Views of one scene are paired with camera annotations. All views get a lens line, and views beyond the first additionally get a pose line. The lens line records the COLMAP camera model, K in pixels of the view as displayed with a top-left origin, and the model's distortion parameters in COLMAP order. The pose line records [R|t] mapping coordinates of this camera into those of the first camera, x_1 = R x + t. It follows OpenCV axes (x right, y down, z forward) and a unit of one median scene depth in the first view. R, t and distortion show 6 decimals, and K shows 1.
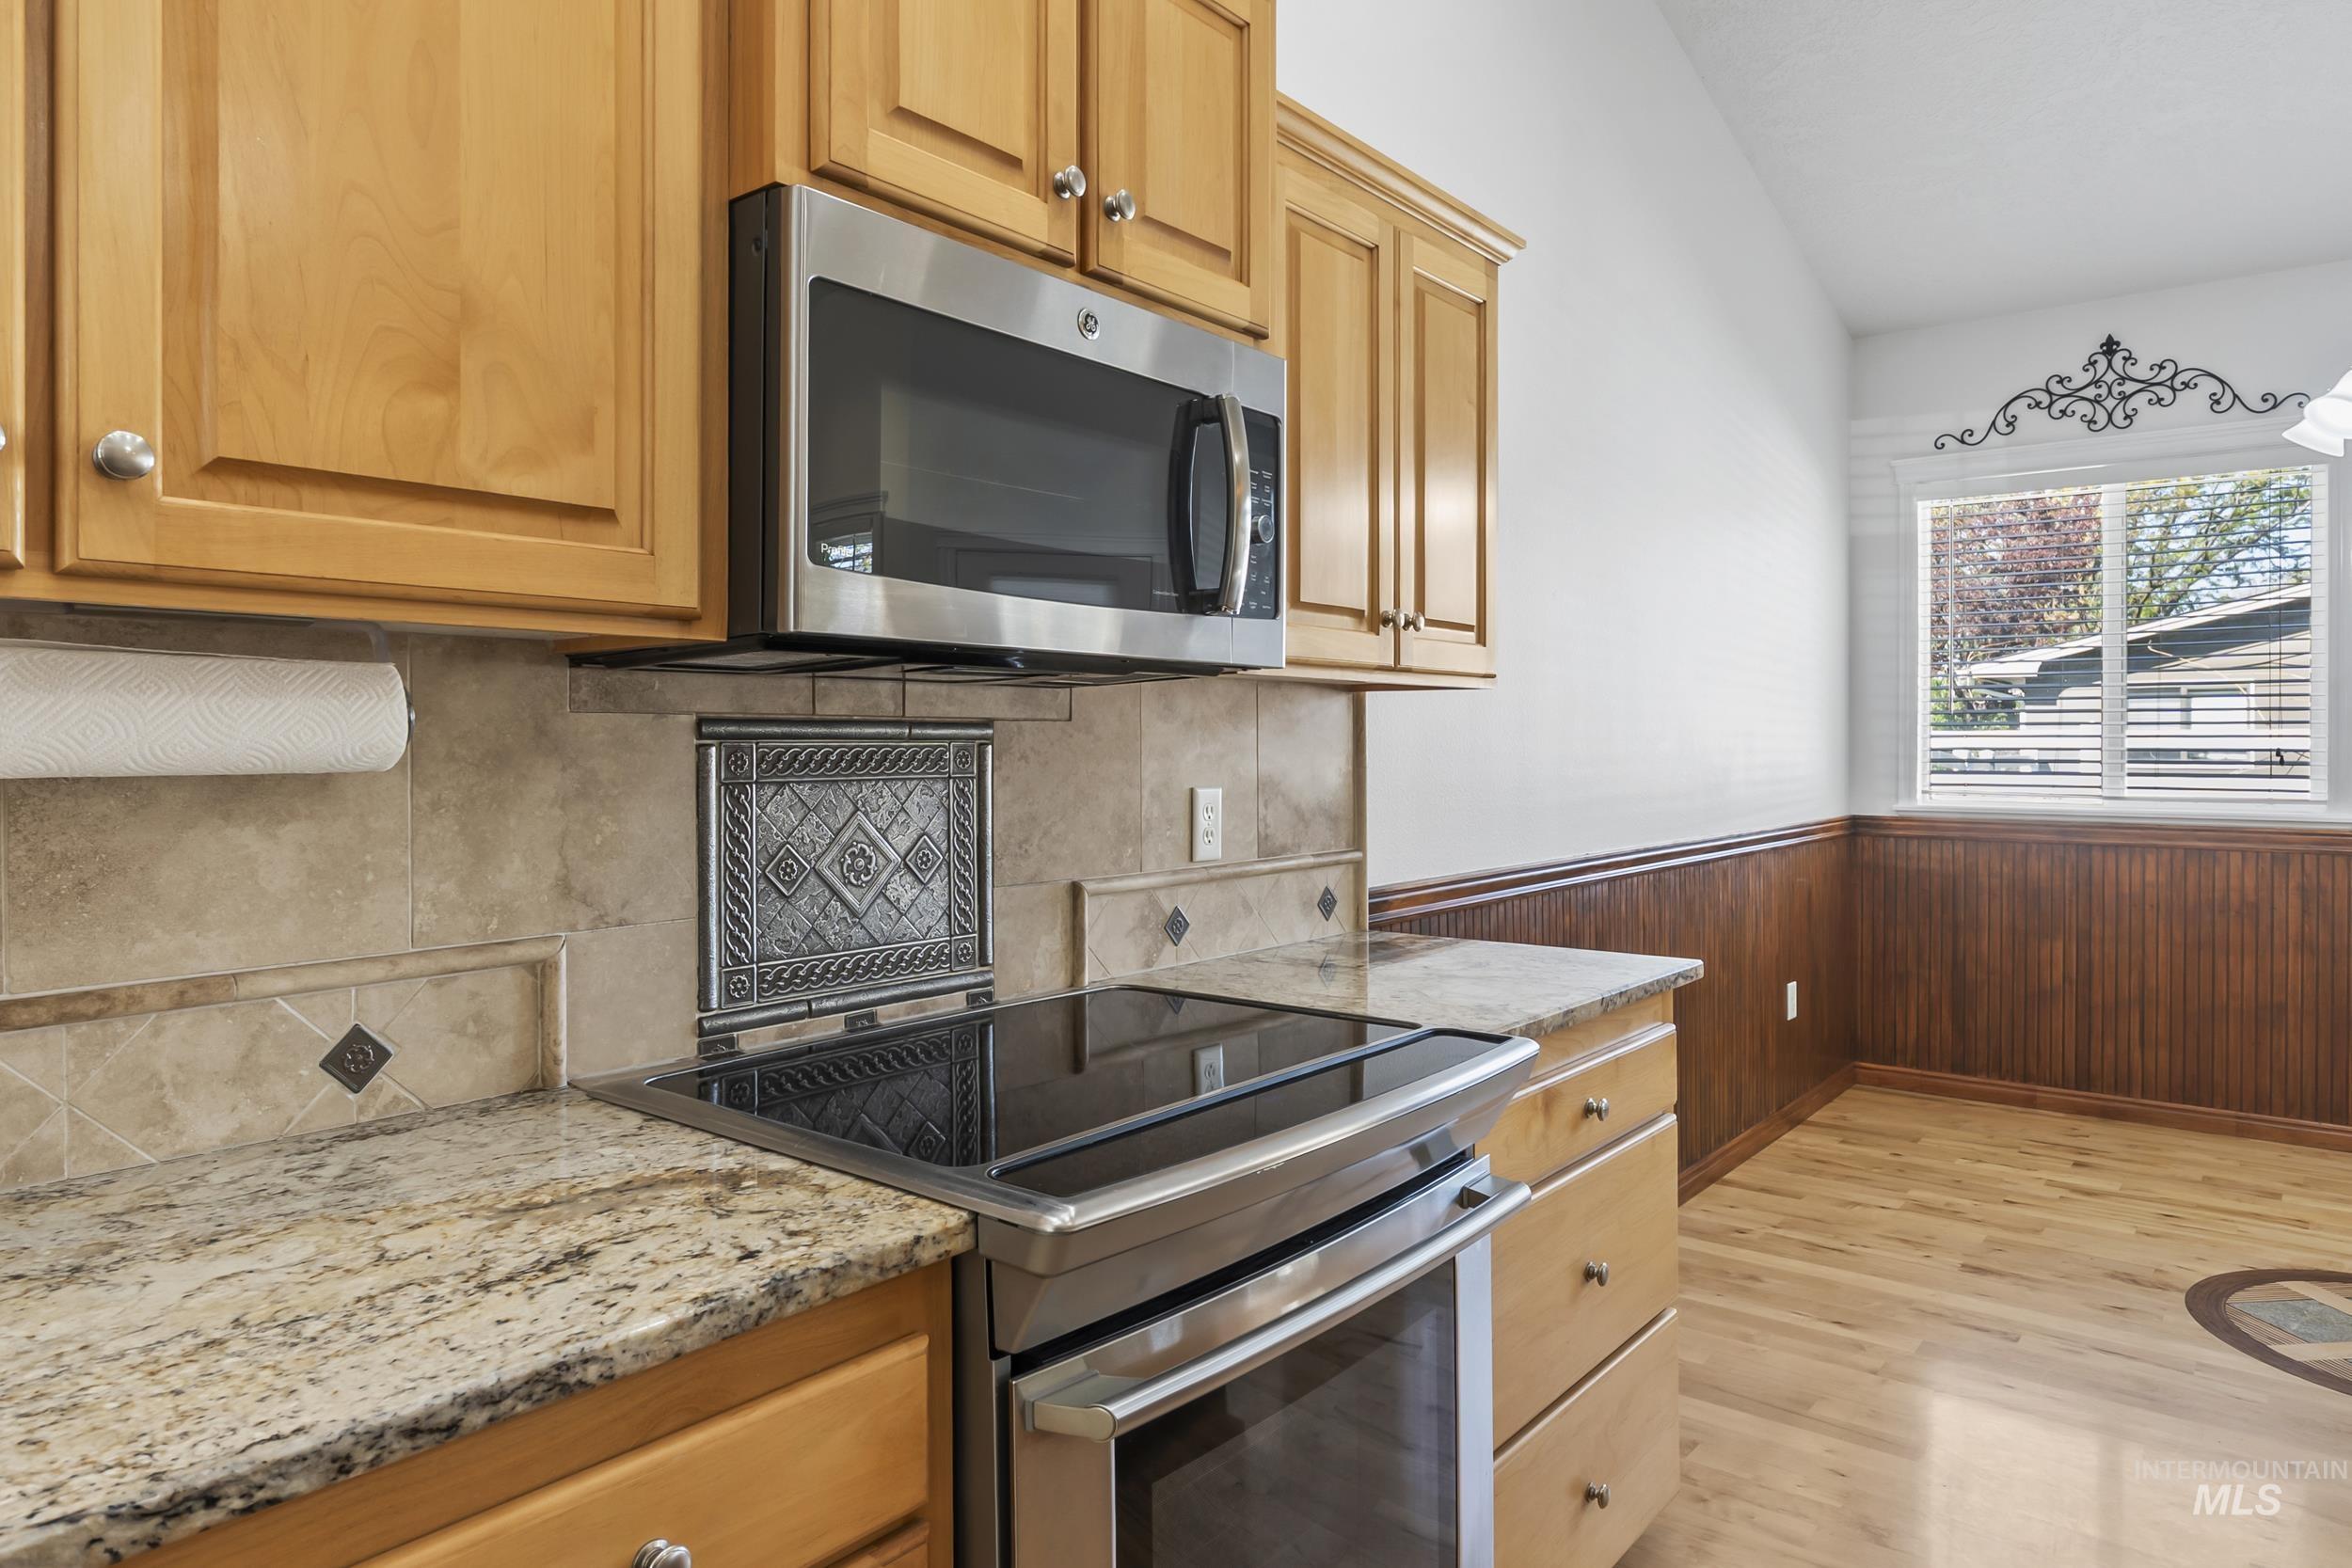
lens RADIAL K [[1438.9, 0, 1177.7], [0, 1438.9, 735.7], [0, 0, 1]] dist [0.001210, -0.003006]
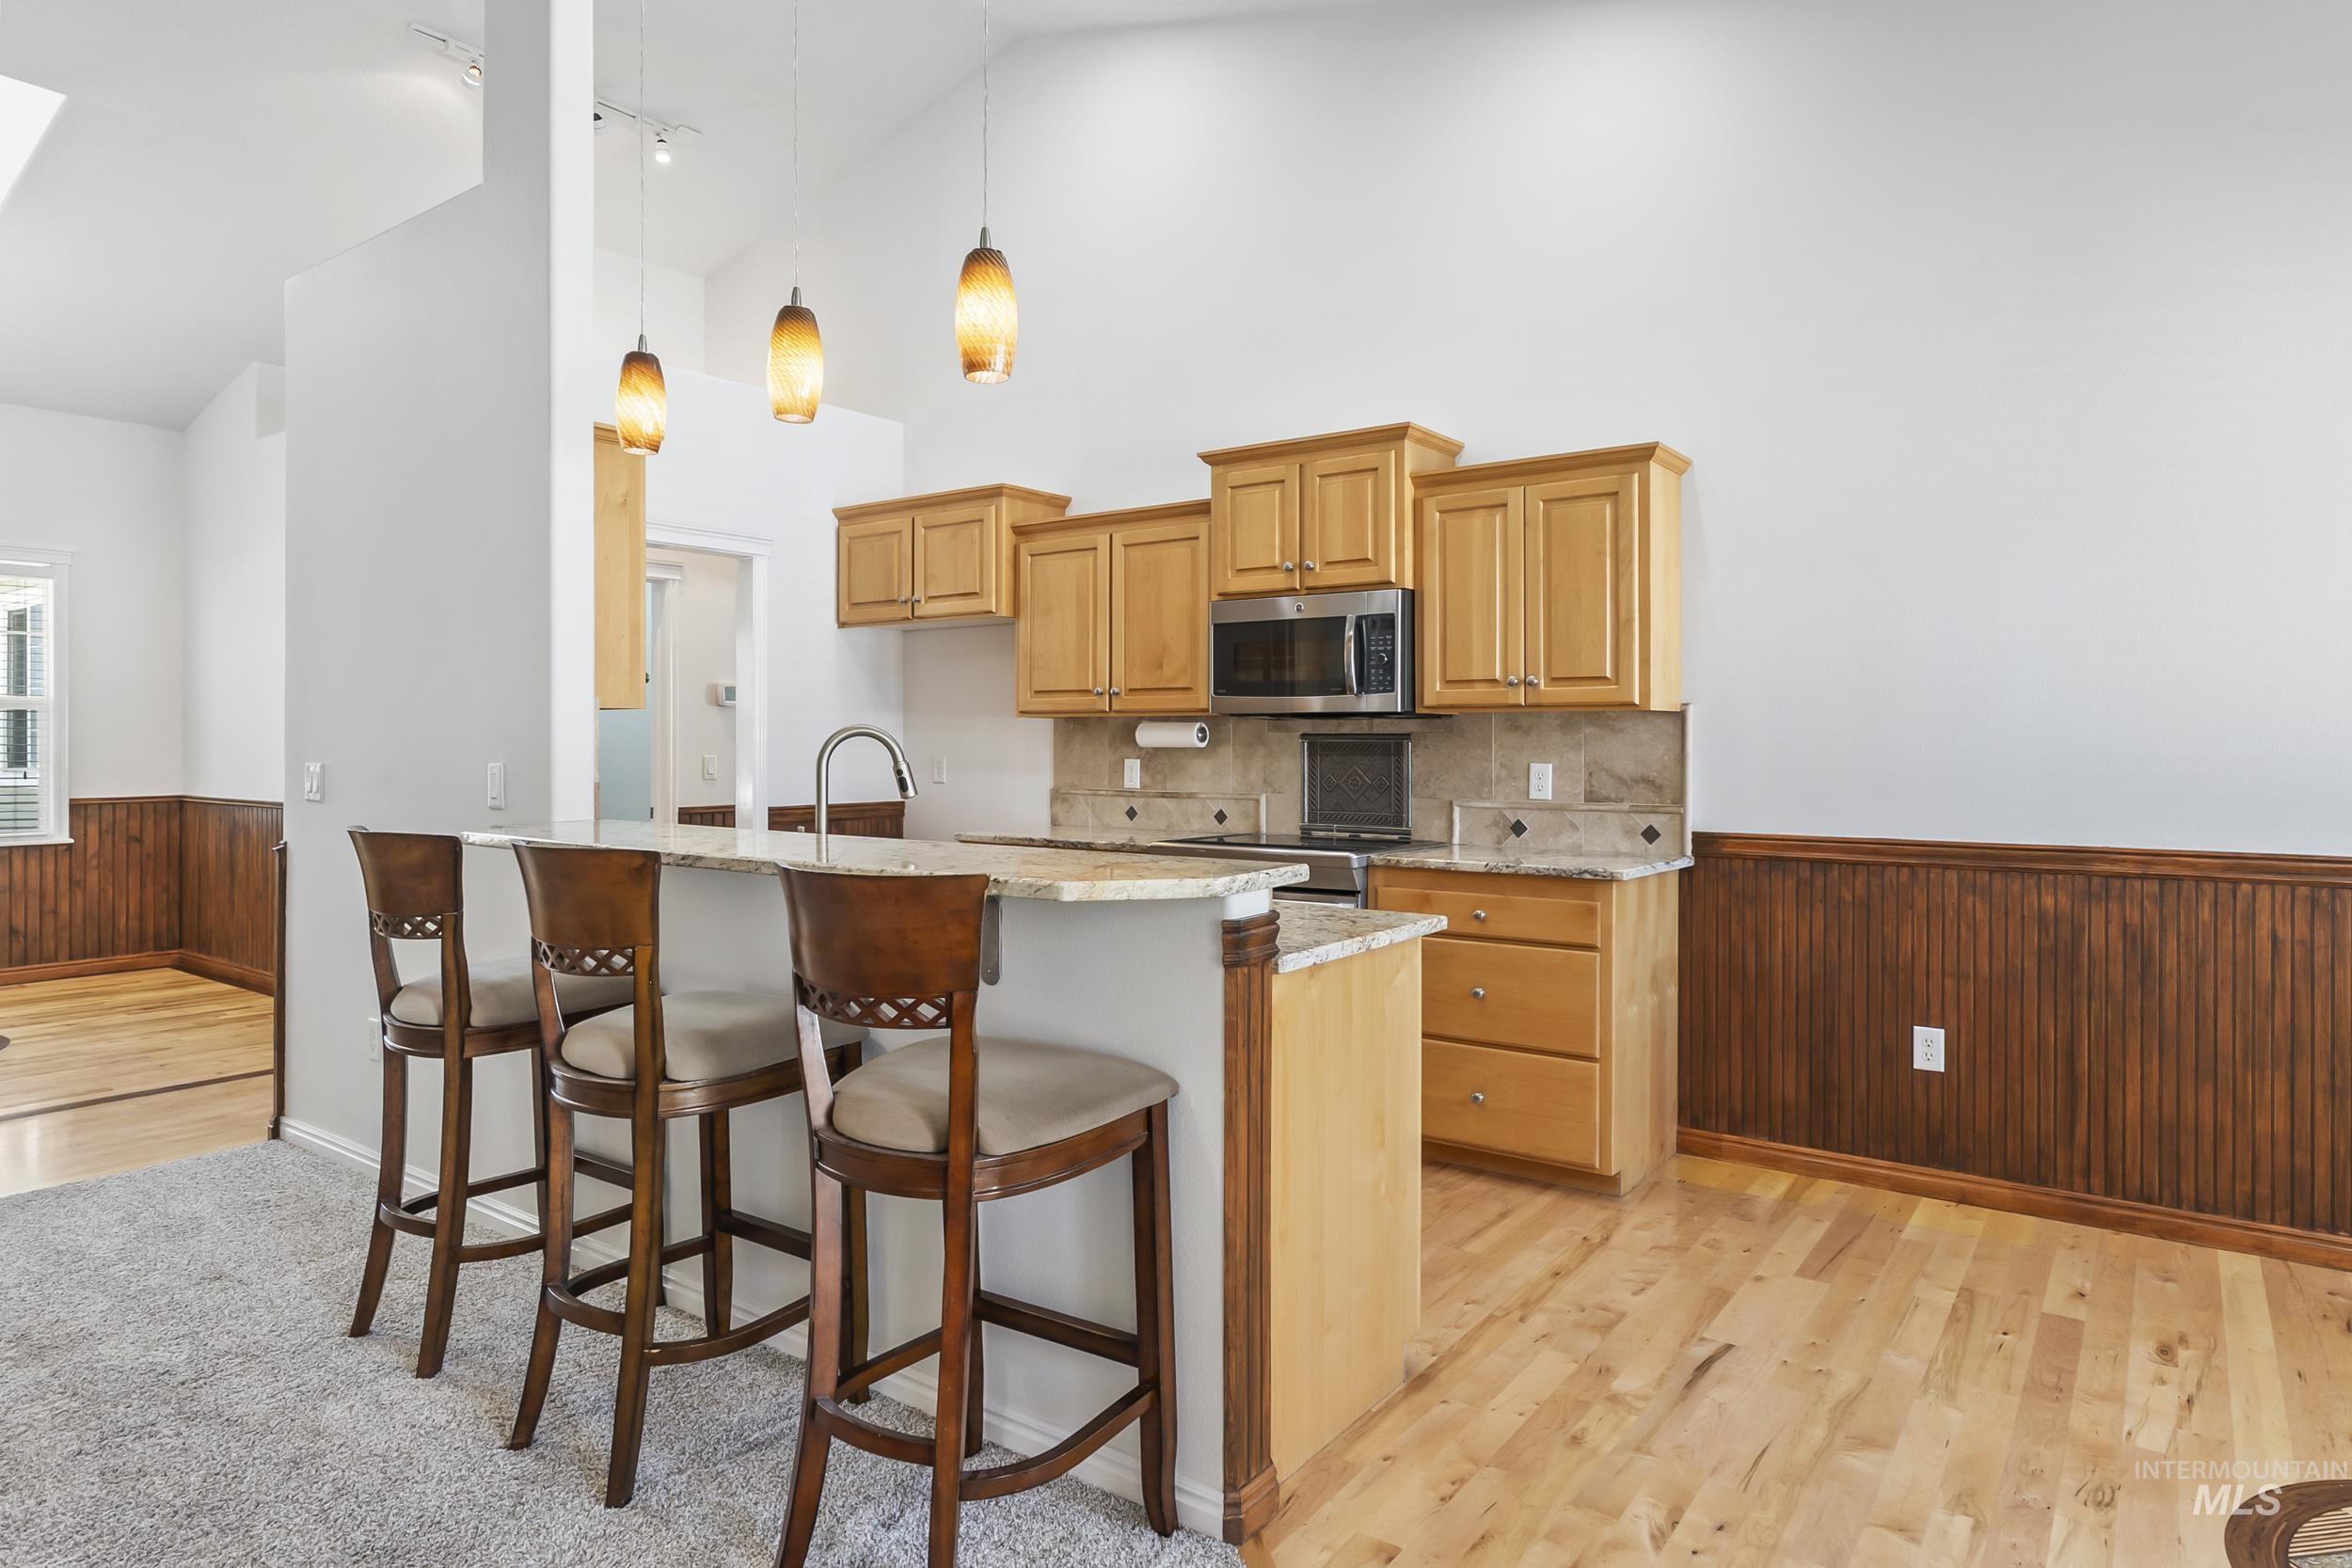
lens RADIAL K [[1338.8, 0, 1168.4], [0, 1338.8, 751.4], [0, 0, 1]] dist [-0.006757, -0.001179]
pose [[0.041900, 0.007068, -0.999097, 0.934344], [0.001978, 0.999972, 0.007157, 0.002116], [0.999120, -0.002277, 0.041885, 0.195372]]
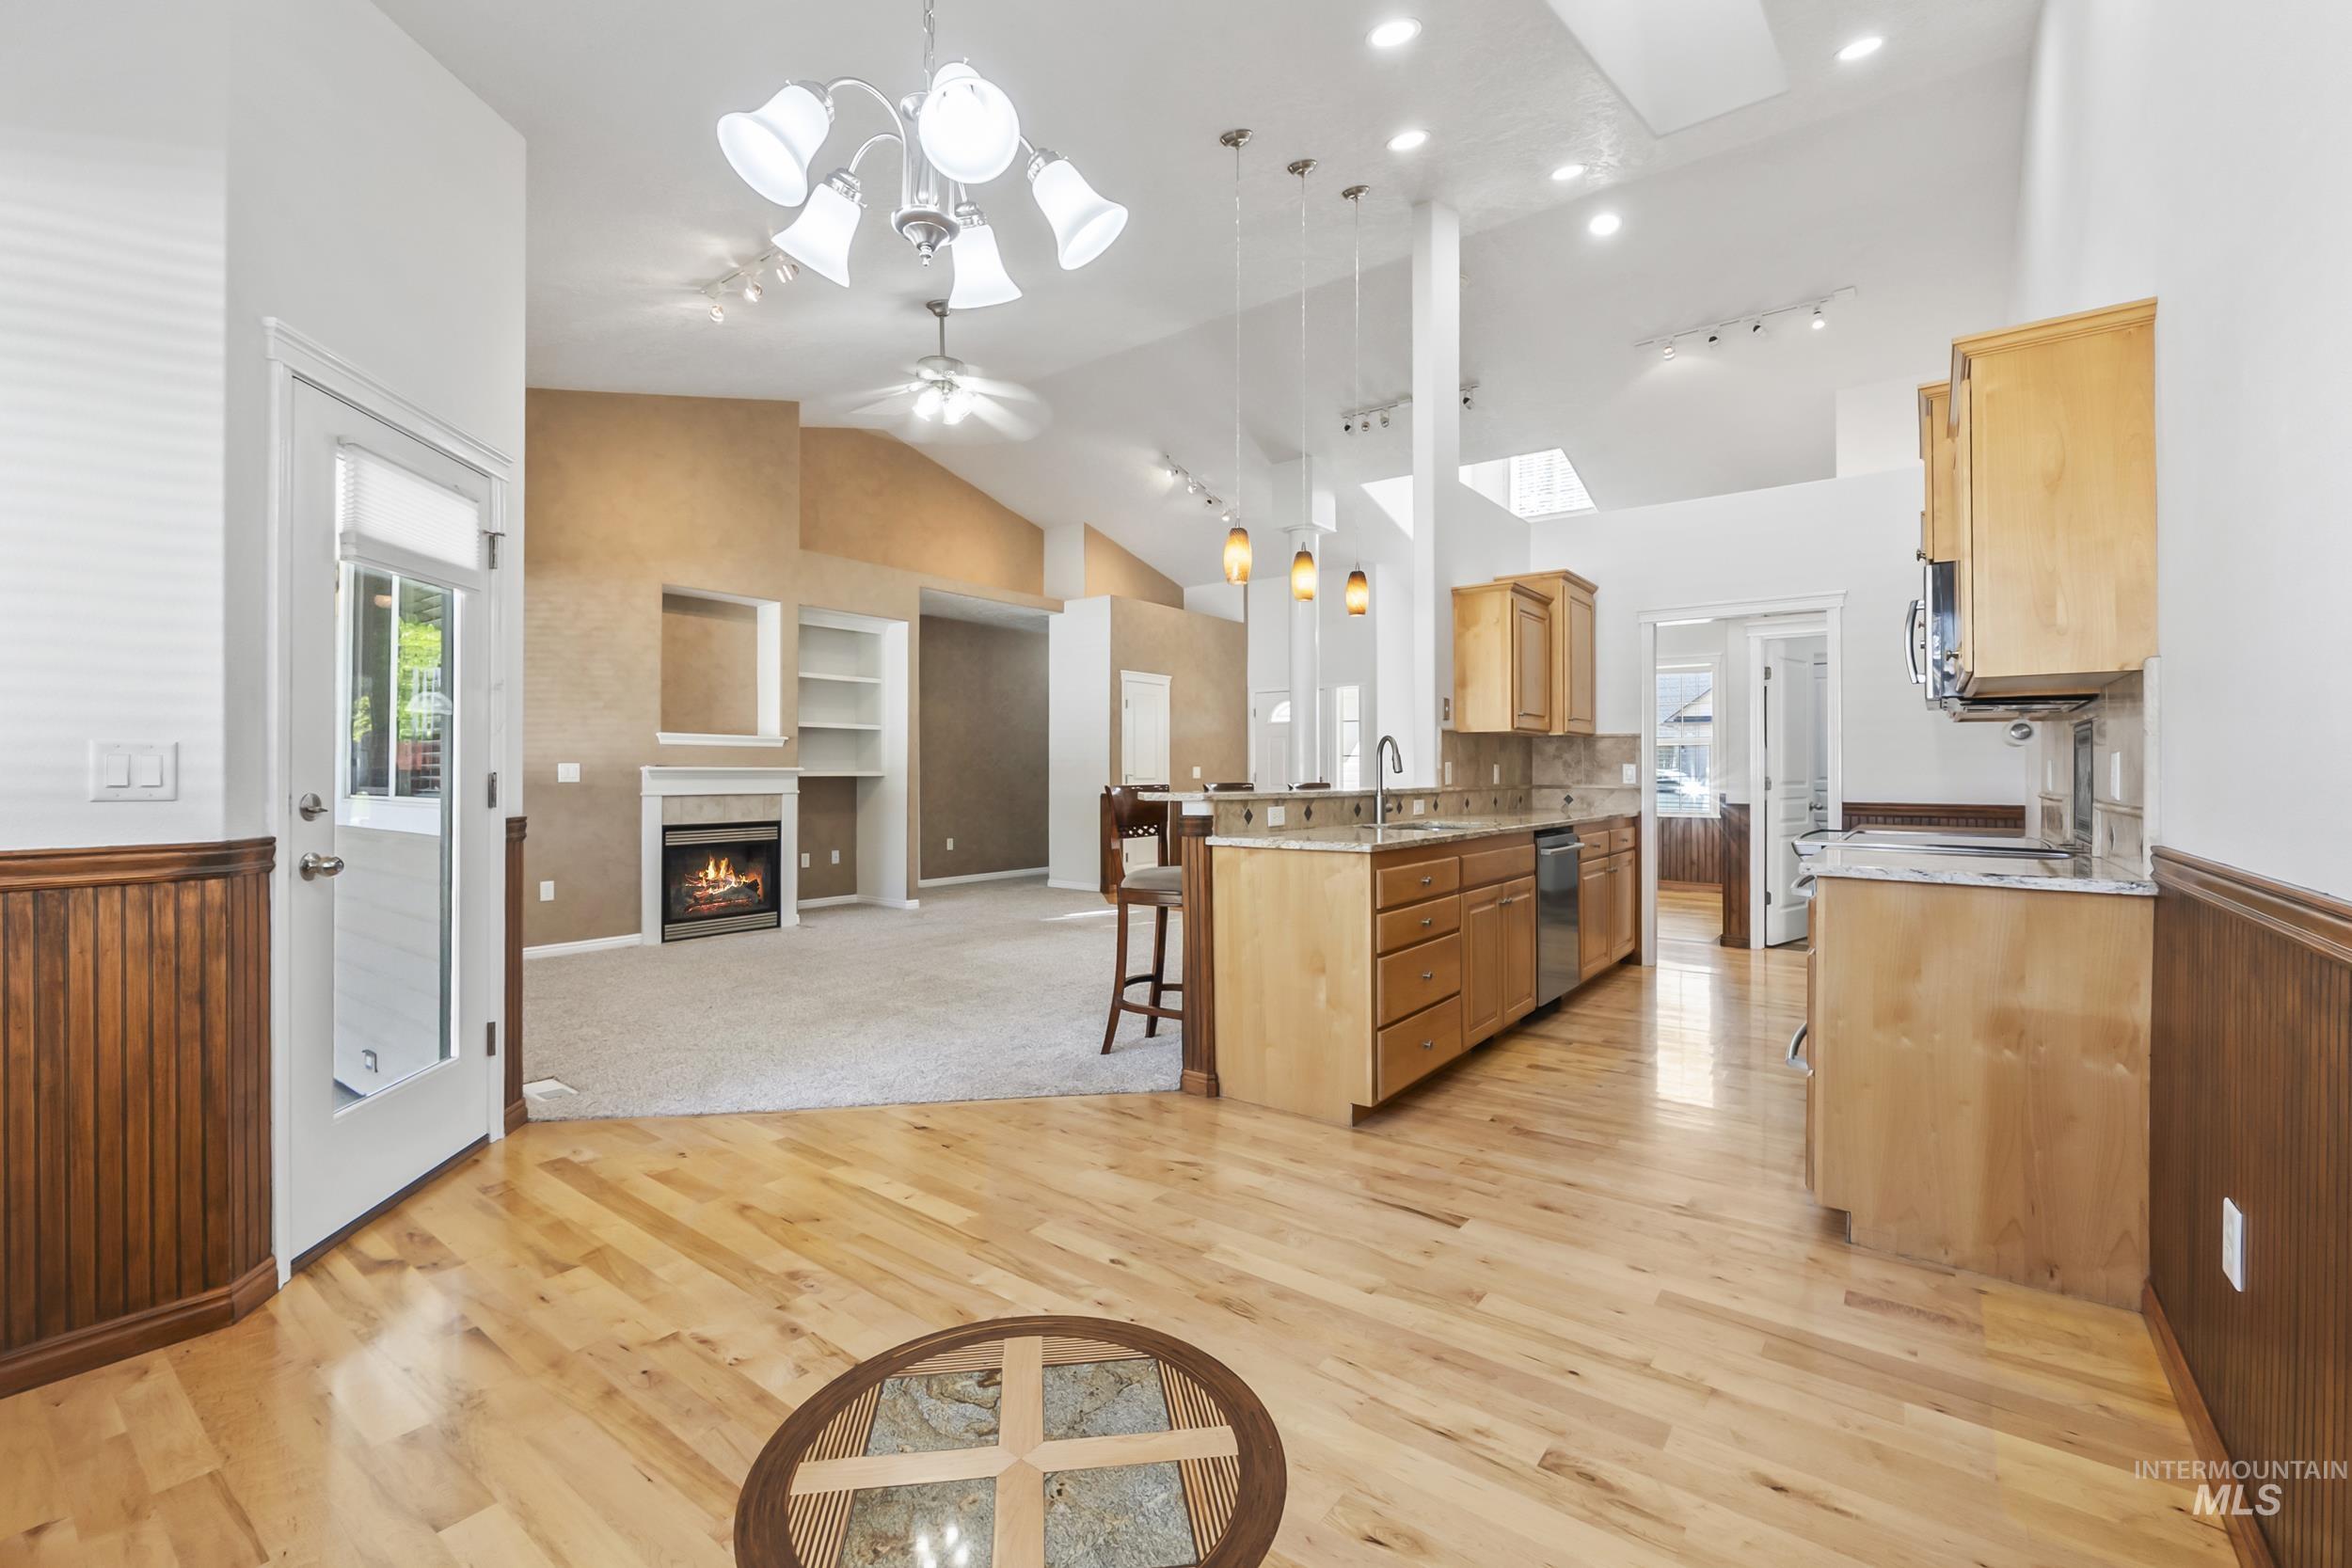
lens RADIAL K [[999.6, 0, 1176.6], [0, 999.6, 764.8], [0, 0, 1]] dist [-0.007945, -0.000643]
pose [[-0.999299, -0.003908, -0.037227, 0.522741], [-0.003497, 0.999932, -0.011101, 0.032469], [0.037268, -0.010963, -0.999245, 0.999976]]
